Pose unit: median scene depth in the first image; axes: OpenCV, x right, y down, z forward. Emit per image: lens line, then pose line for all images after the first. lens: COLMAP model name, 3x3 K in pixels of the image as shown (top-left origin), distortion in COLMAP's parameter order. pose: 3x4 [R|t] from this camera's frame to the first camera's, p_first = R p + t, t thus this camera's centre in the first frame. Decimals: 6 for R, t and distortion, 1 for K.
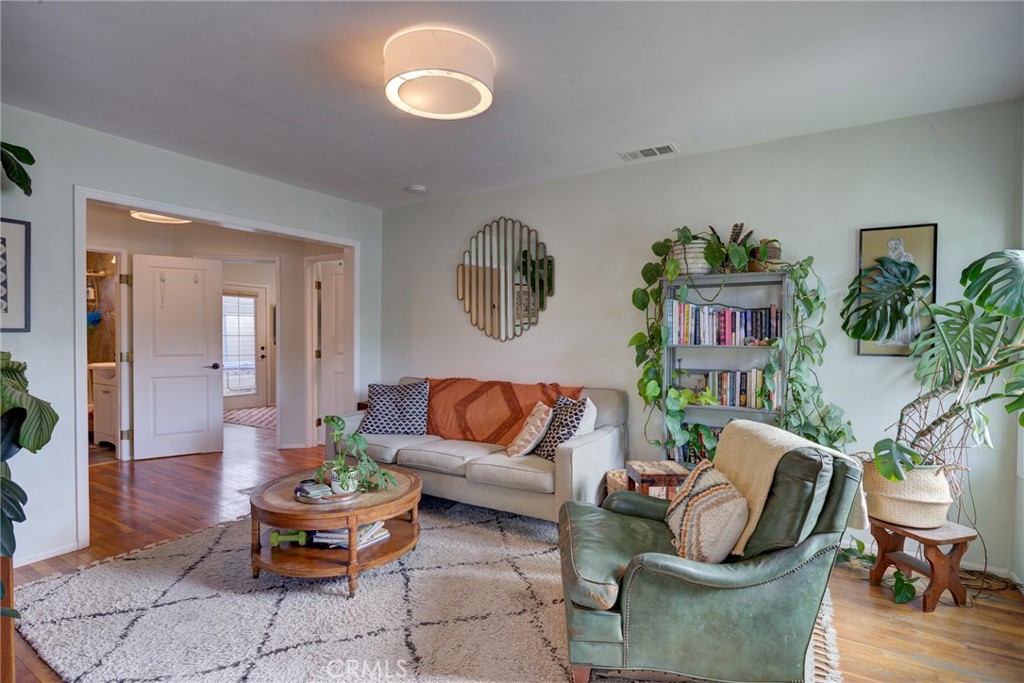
lens RADIAL K [[503.5, 0, 512.6], [0, 503.5, 339.4], [0, 0, 1]] dist [-0.019146, 0.007699]
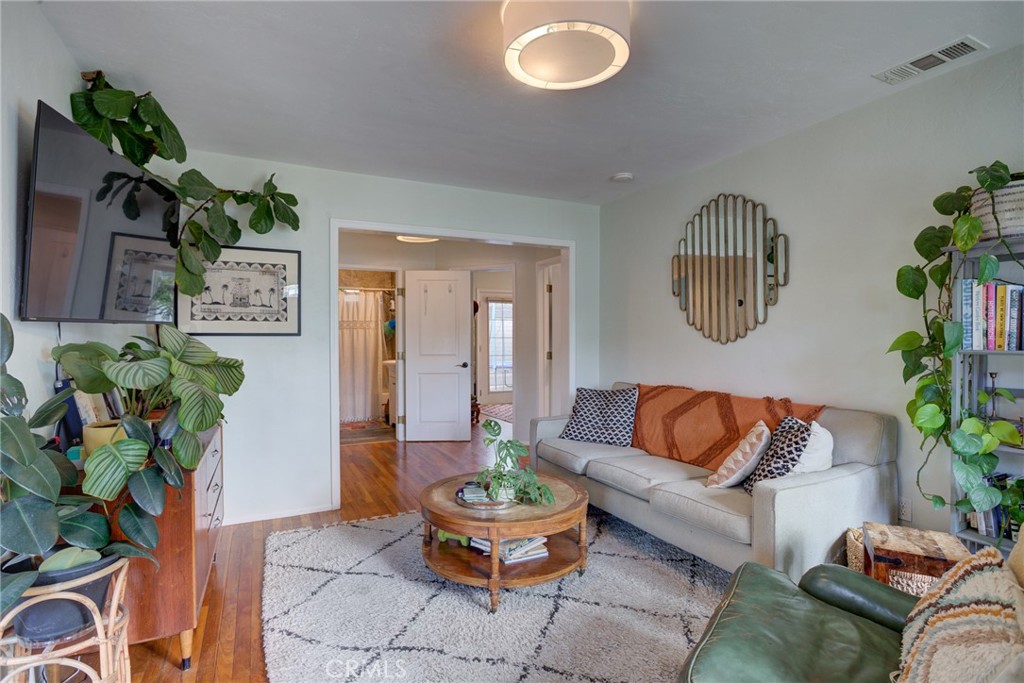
lens RADIAL K [[503.5, 0, 508.0], [0, 503.5, 339.0], [0, 0, 1]] dist [-0.019146, 0.007699]
pose [[0.849473, -0.002503, -0.527626, 0.149477], [0.000474, 0.999992, -0.003981, -0.001173], [0.527631, 0.003131, 0.849468, 0.147370]]
